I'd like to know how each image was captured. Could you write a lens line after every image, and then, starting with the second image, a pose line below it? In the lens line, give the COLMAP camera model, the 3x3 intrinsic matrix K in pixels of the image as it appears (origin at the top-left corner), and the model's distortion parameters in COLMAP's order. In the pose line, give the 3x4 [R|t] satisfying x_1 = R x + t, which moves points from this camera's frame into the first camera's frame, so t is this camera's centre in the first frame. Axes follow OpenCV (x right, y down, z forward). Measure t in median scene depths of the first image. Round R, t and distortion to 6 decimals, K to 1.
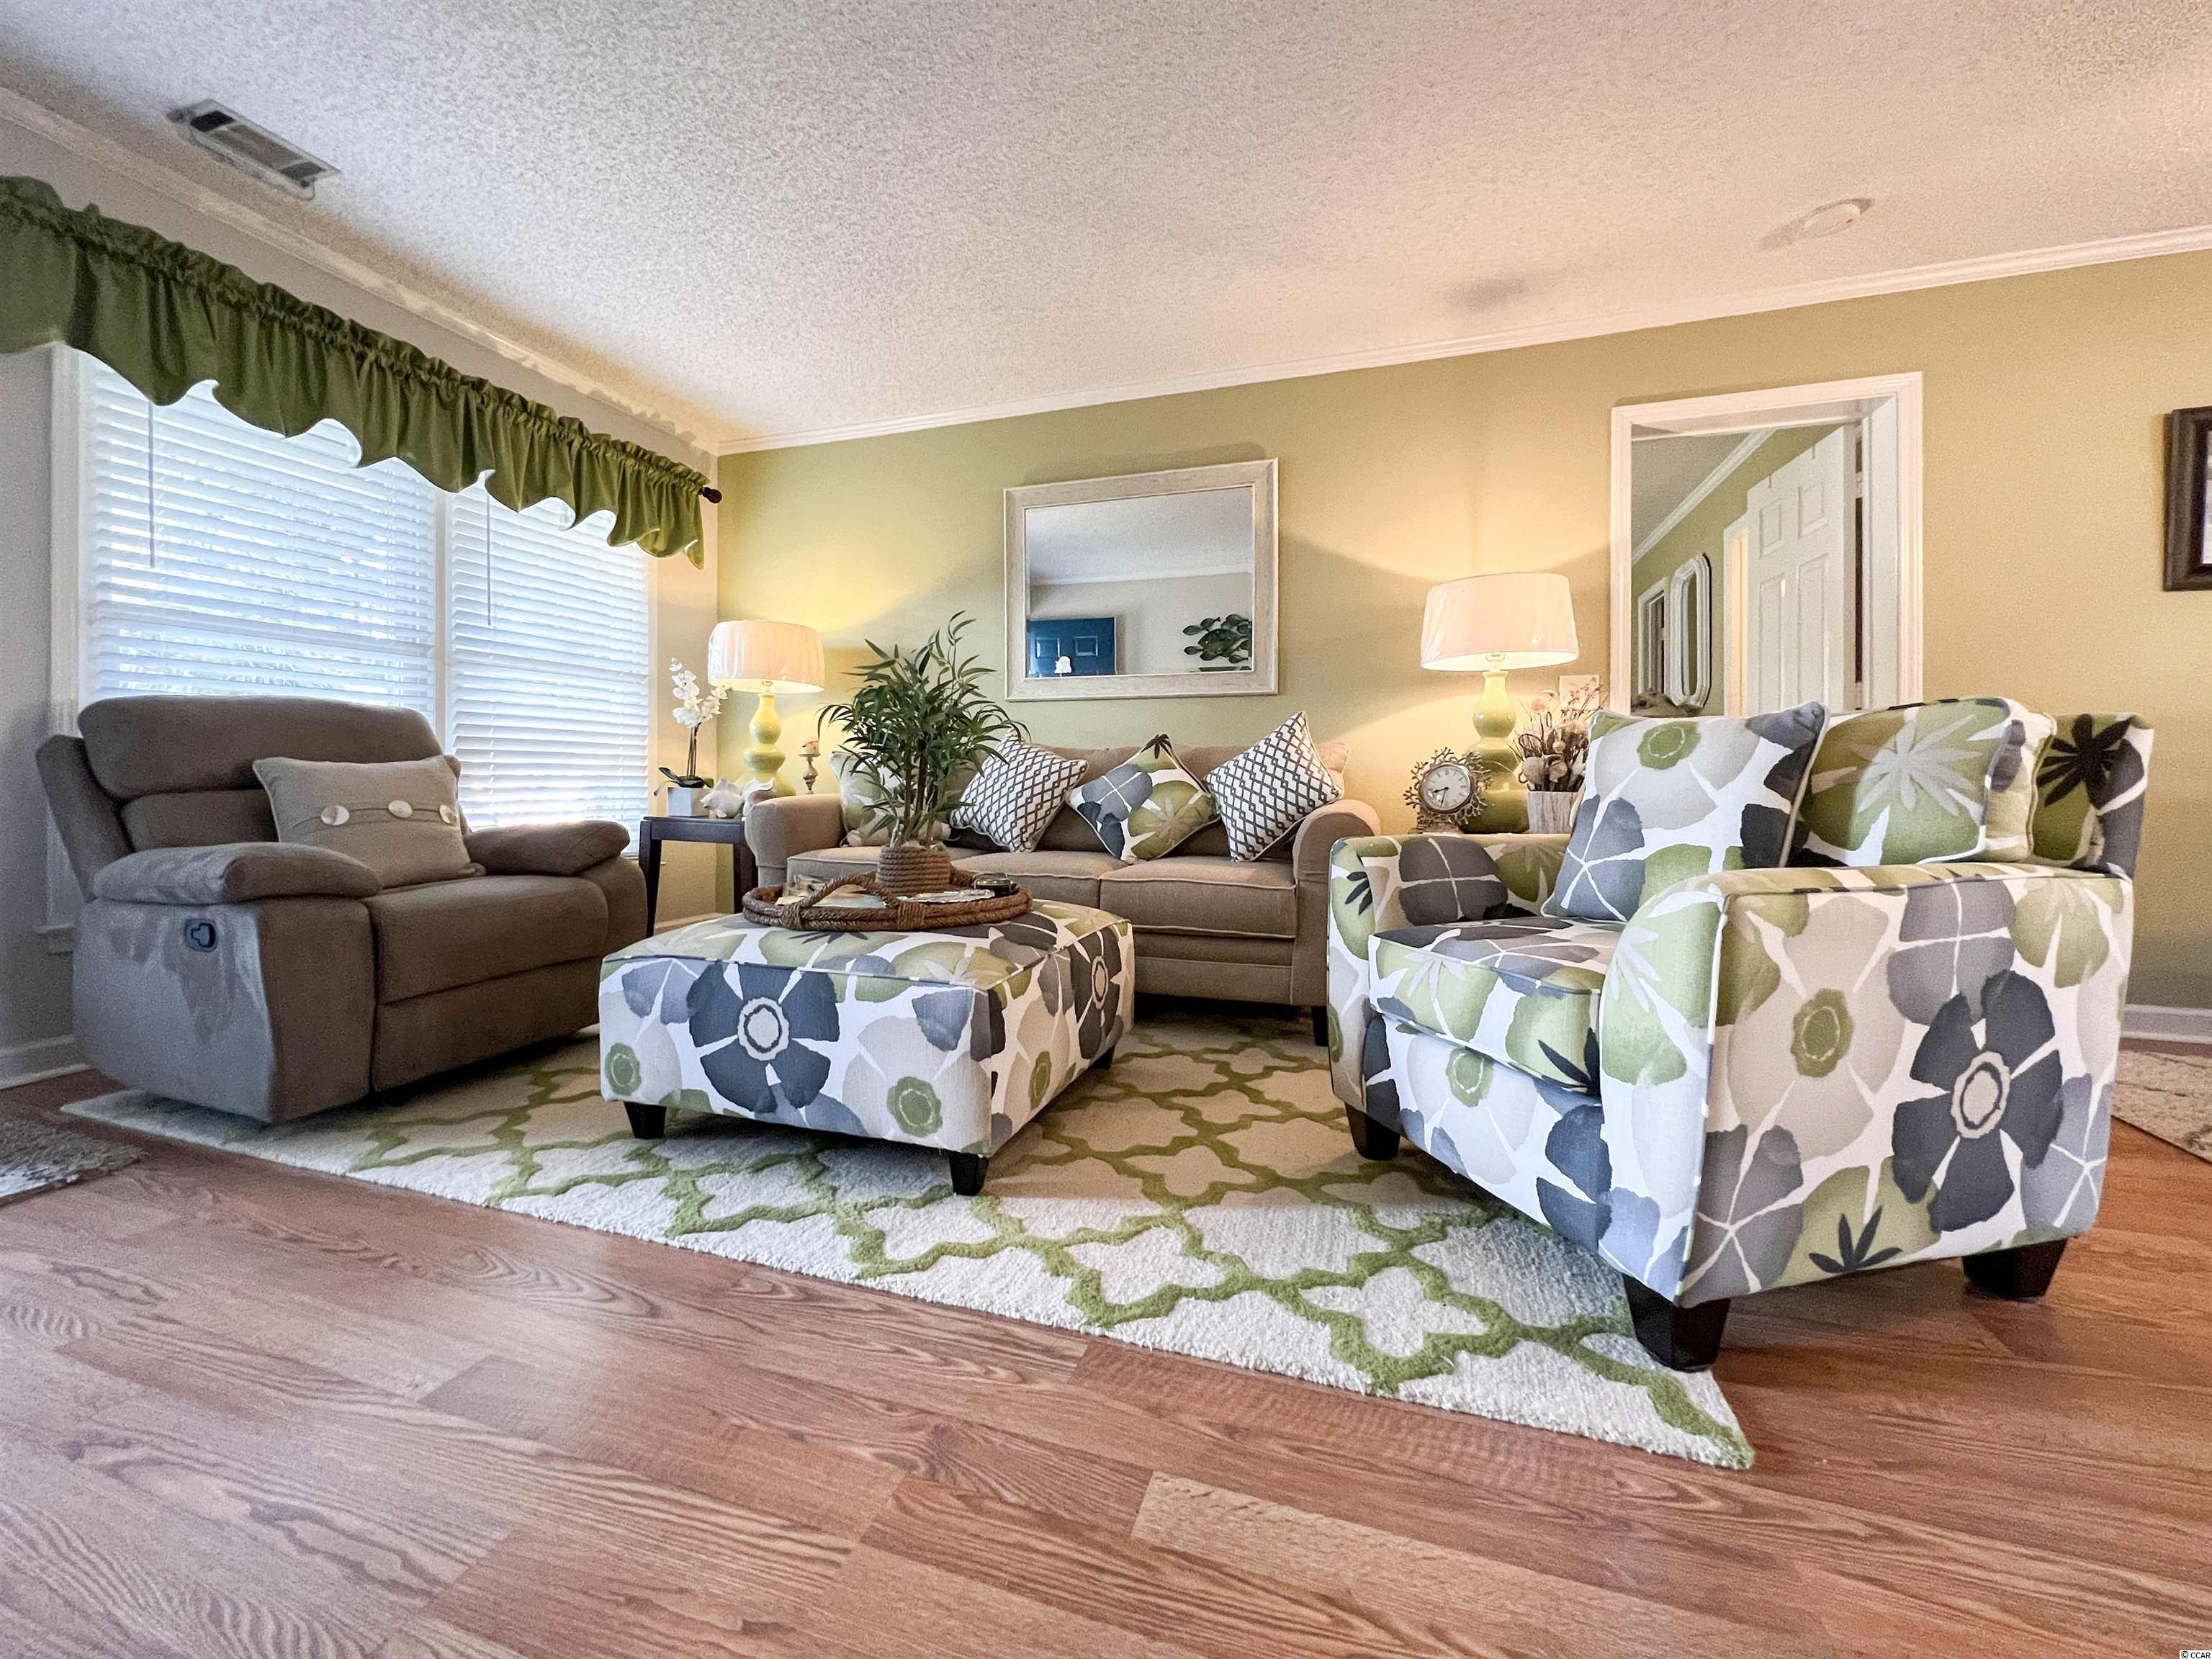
lens RADIAL K [[929.2, 0, 1094.5], [0, 929.2, 796.9], [0, 0, 1]] dist [0.003196, -0.000022]
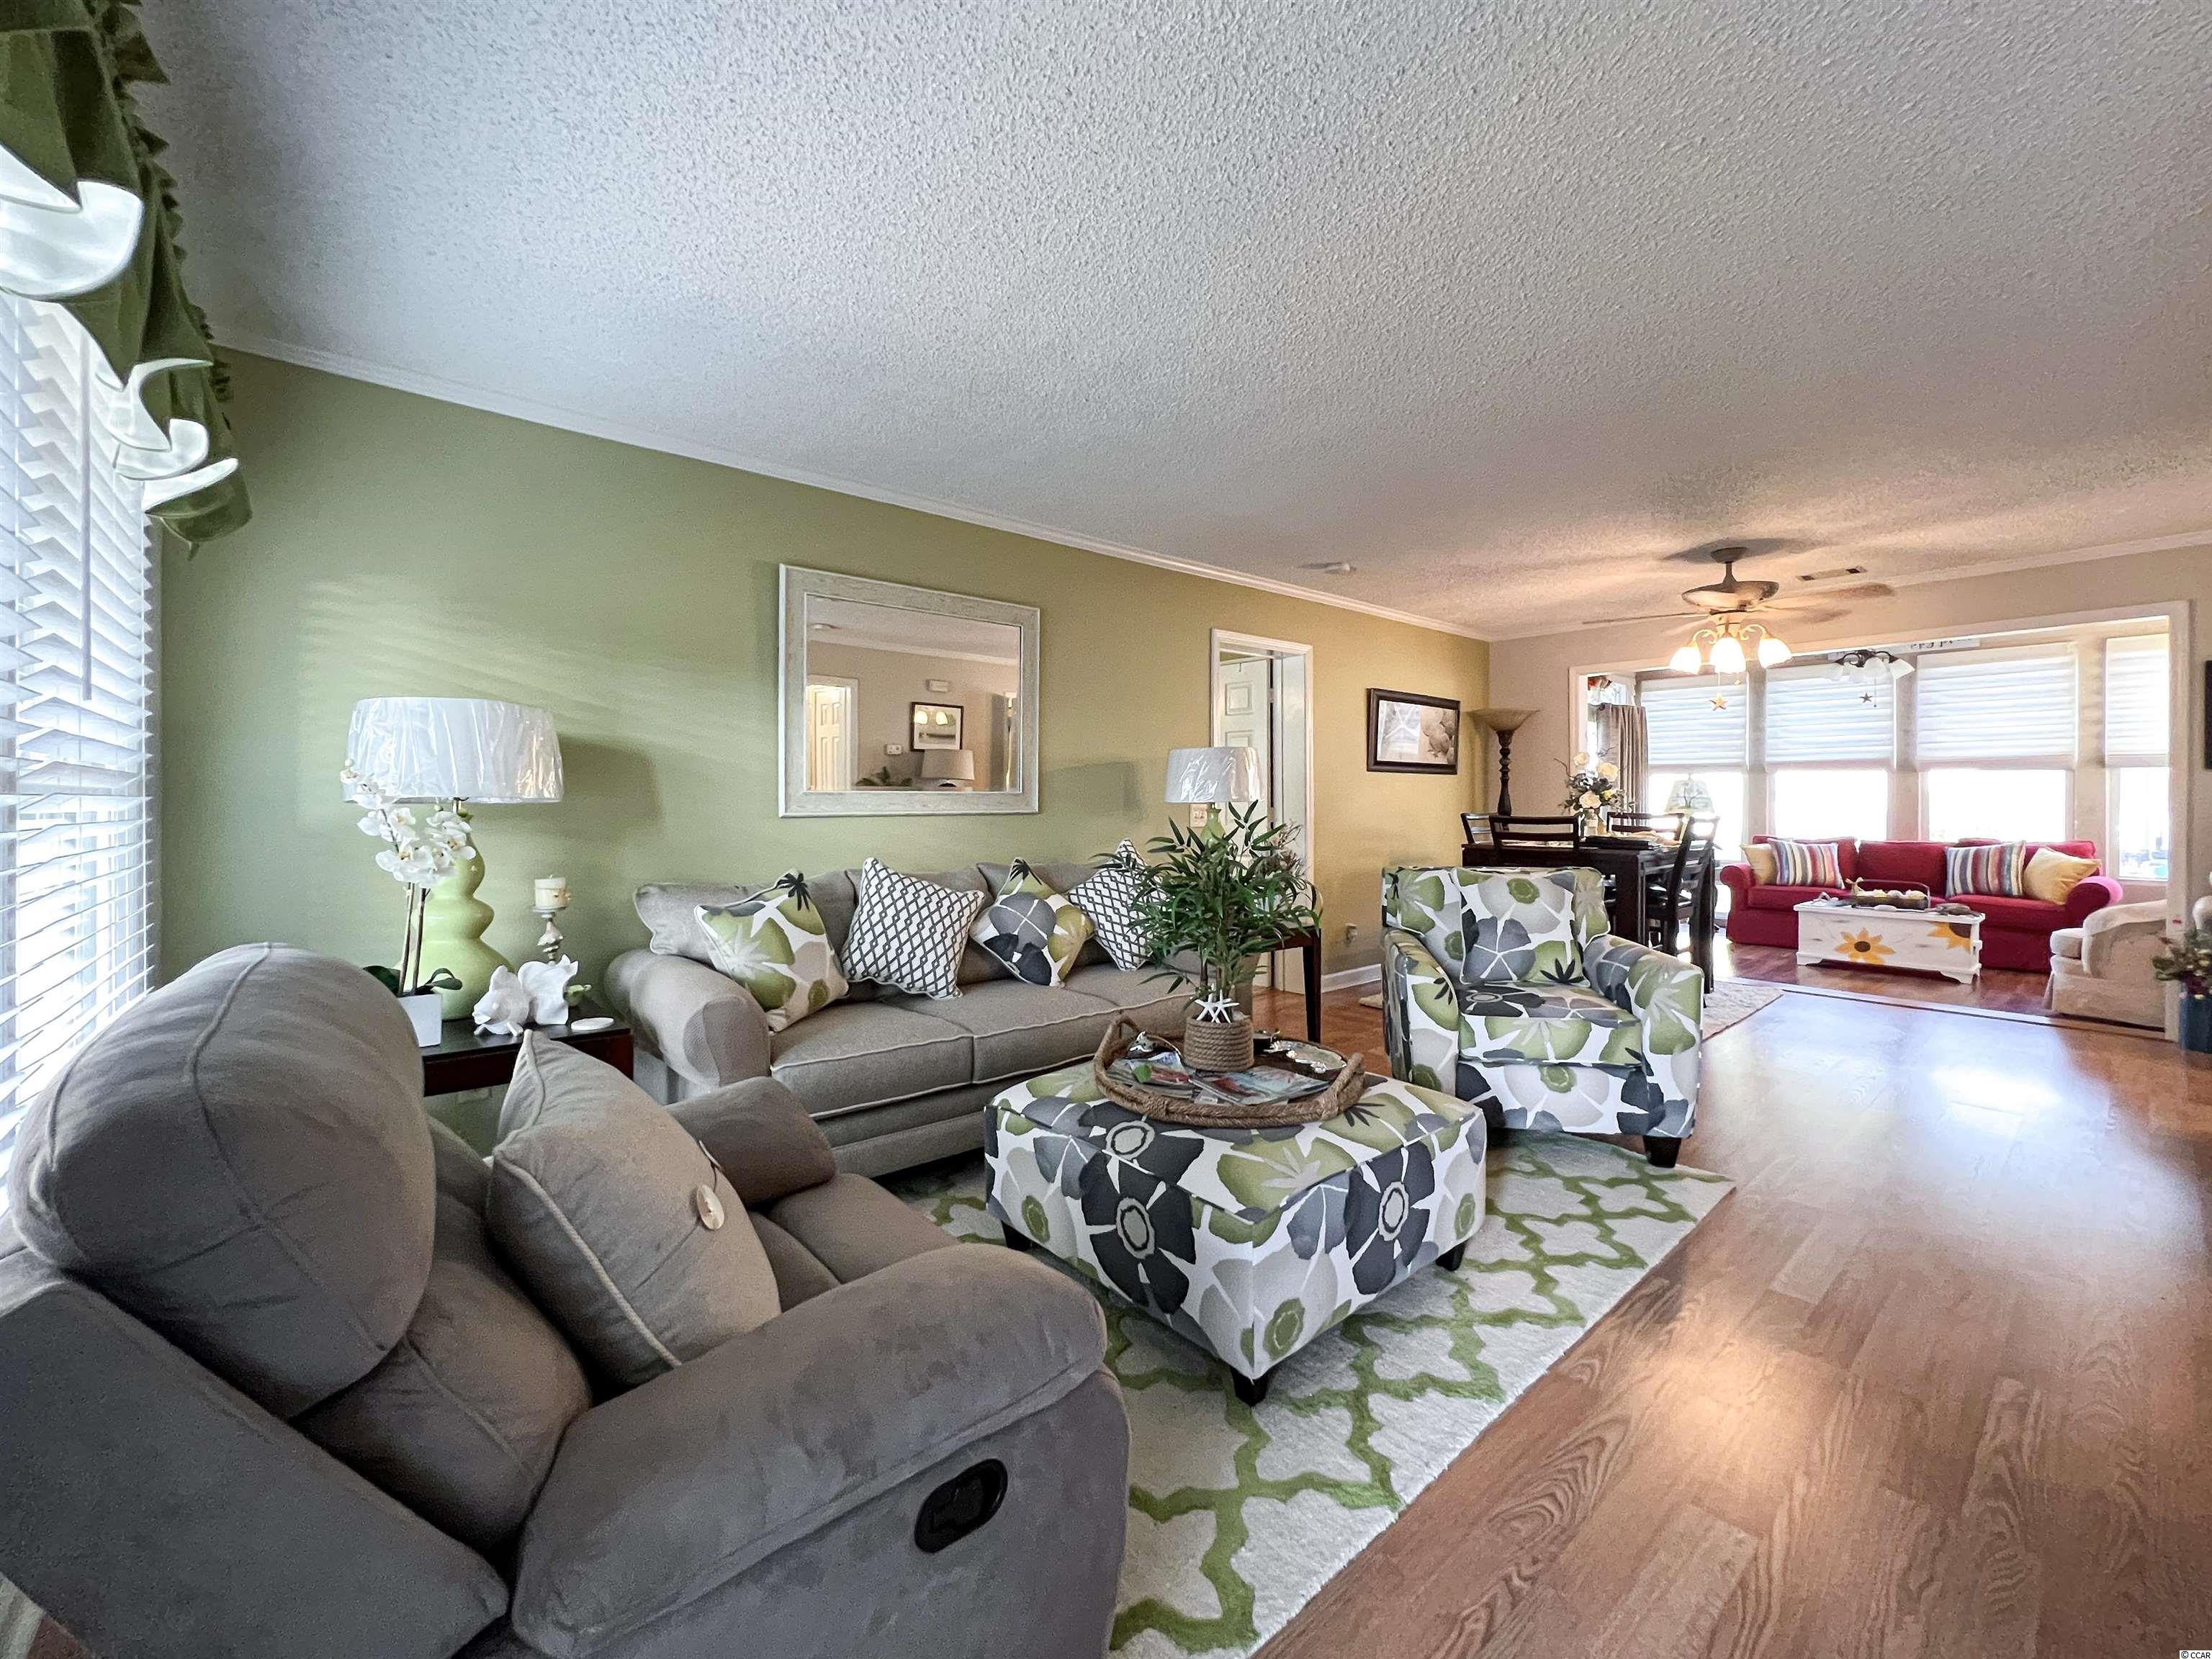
lens RADIAL K [[904.1, 0, 1107.4], [0, 904.1, 807.3], [0, 0, 1]] dist [-0.001390, -0.000027]
pose [[0.496663, -0.013636, 0.867836, -1.373912], [0.020077, 0.999790, 0.004219, -0.230184], [-0.867711, 0.015328, 0.496832, 0.709567]]
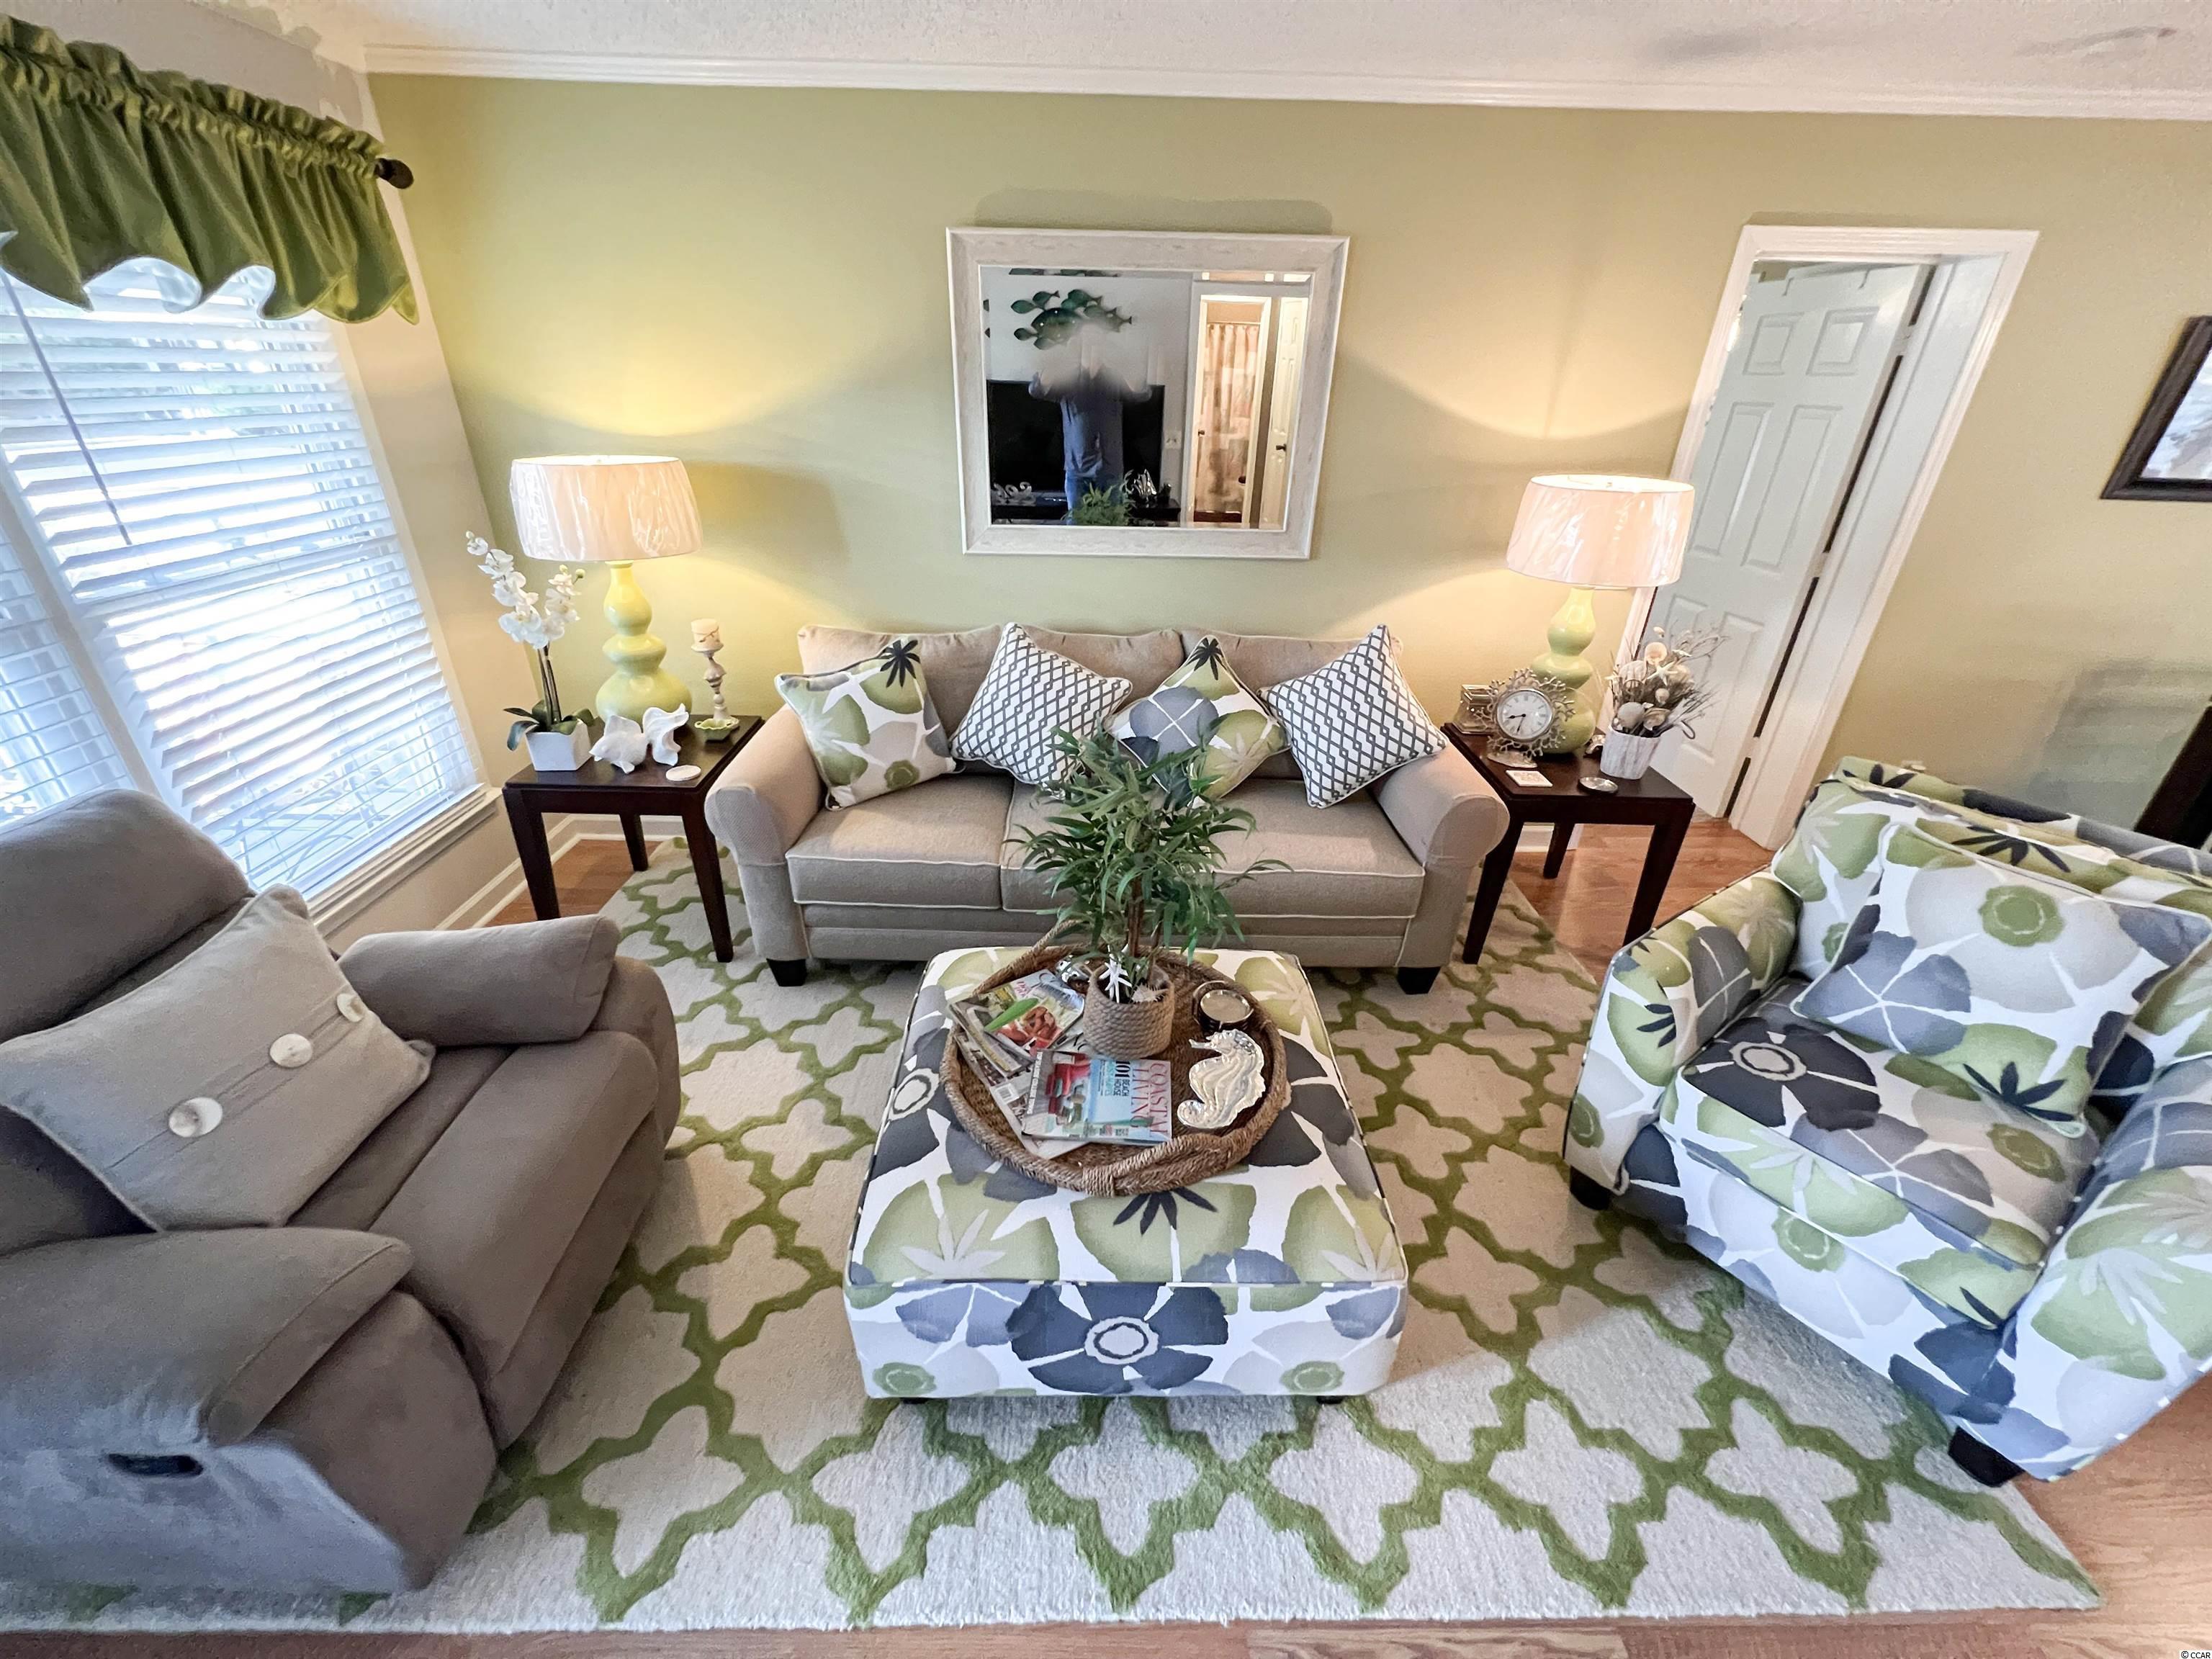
lens RADIAL K [[896.7, 0, 1106.0], [0, 896.7, 829.5], [0, 0, 1]] dist [0.002968, 0.000031]
pose [[0.939855, -0.144416, 0.309543, -0.521608], [-0.011670, 0.892119, 0.451650, -0.497105], [-0.341375, -0.428098, 0.836777, 0.495540]]
